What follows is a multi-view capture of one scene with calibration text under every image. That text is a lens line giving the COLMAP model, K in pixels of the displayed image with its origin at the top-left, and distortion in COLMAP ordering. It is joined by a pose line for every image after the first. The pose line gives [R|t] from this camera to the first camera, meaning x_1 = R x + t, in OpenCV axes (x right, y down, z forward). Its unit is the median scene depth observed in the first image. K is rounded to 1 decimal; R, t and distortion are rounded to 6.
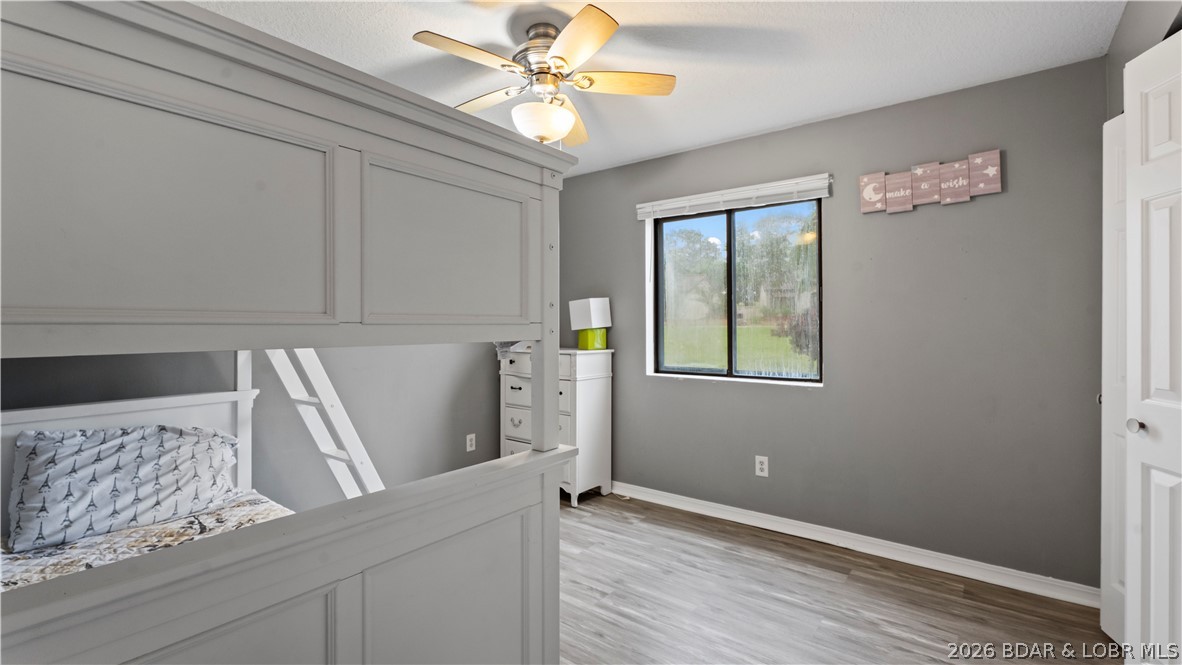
lens RADIAL K [[516.5, 0, 589.2], [0, 516.5, 319.3], [0, 0, 1]] dist [0.000022, -0.006954]
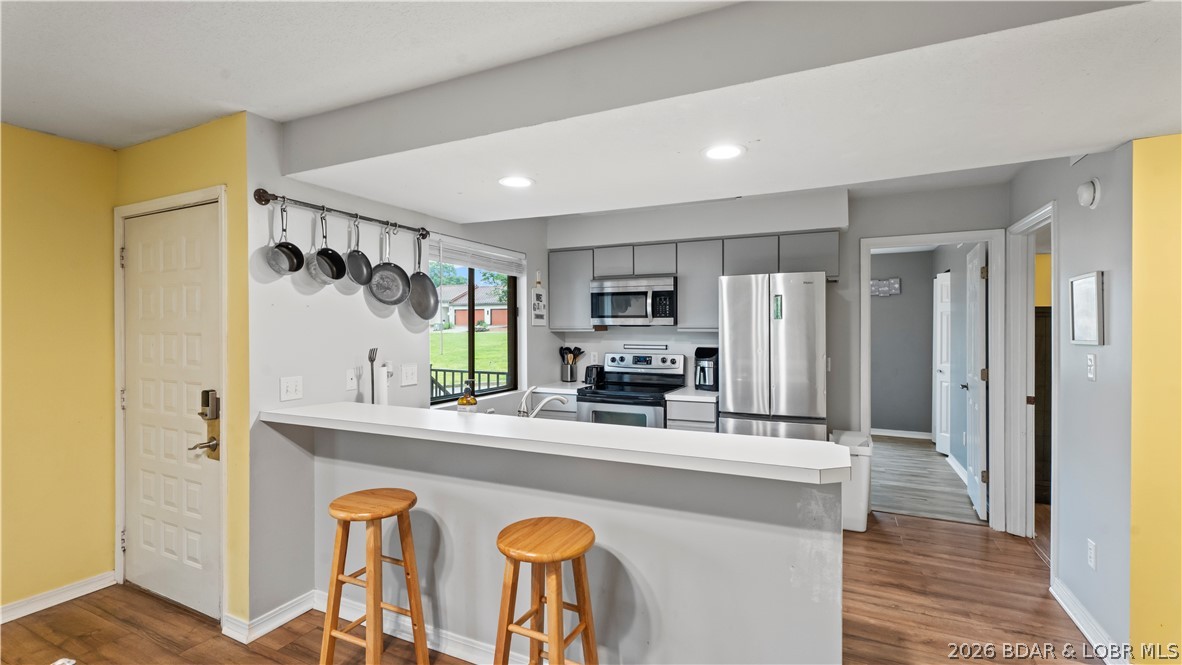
lens RADIAL K [[526.0, 0, 591.5], [0, 526.0, 328.0], [0, 0, 1]] dist [-0.000175, 0.000355]
pose [[0.976946, -0.001763, 0.213477, -1.398712], [-0.000312, 0.999953, 0.009682, -0.091379], [-0.213484, -0.009526, 0.976900, -1.384215]]
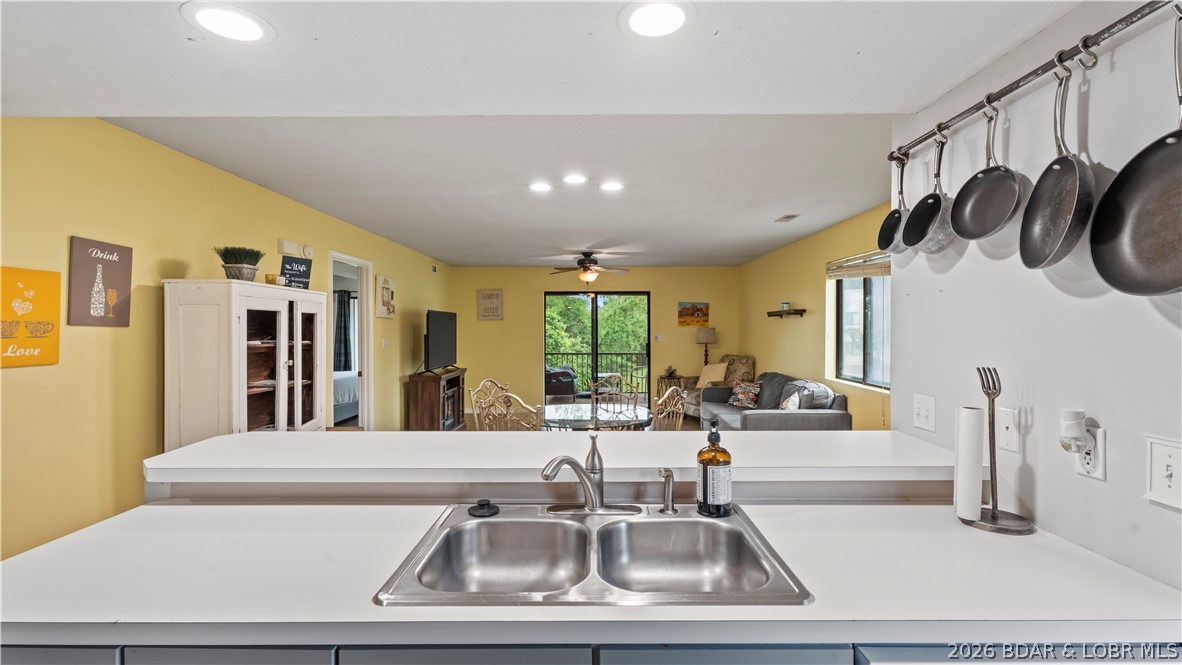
lens RADIAL K [[526.0, 0, 591.5], [0, 526.0, 328.0], [0, 0, 1]] dist [-0.000175, 0.000355]
pose [[-0.794700, 0.002146, -0.606999, -0.955189], [0.009707, 0.999911, -0.009173, -0.074655], [0.606925, -0.013182, -0.794650, 0.064668]]
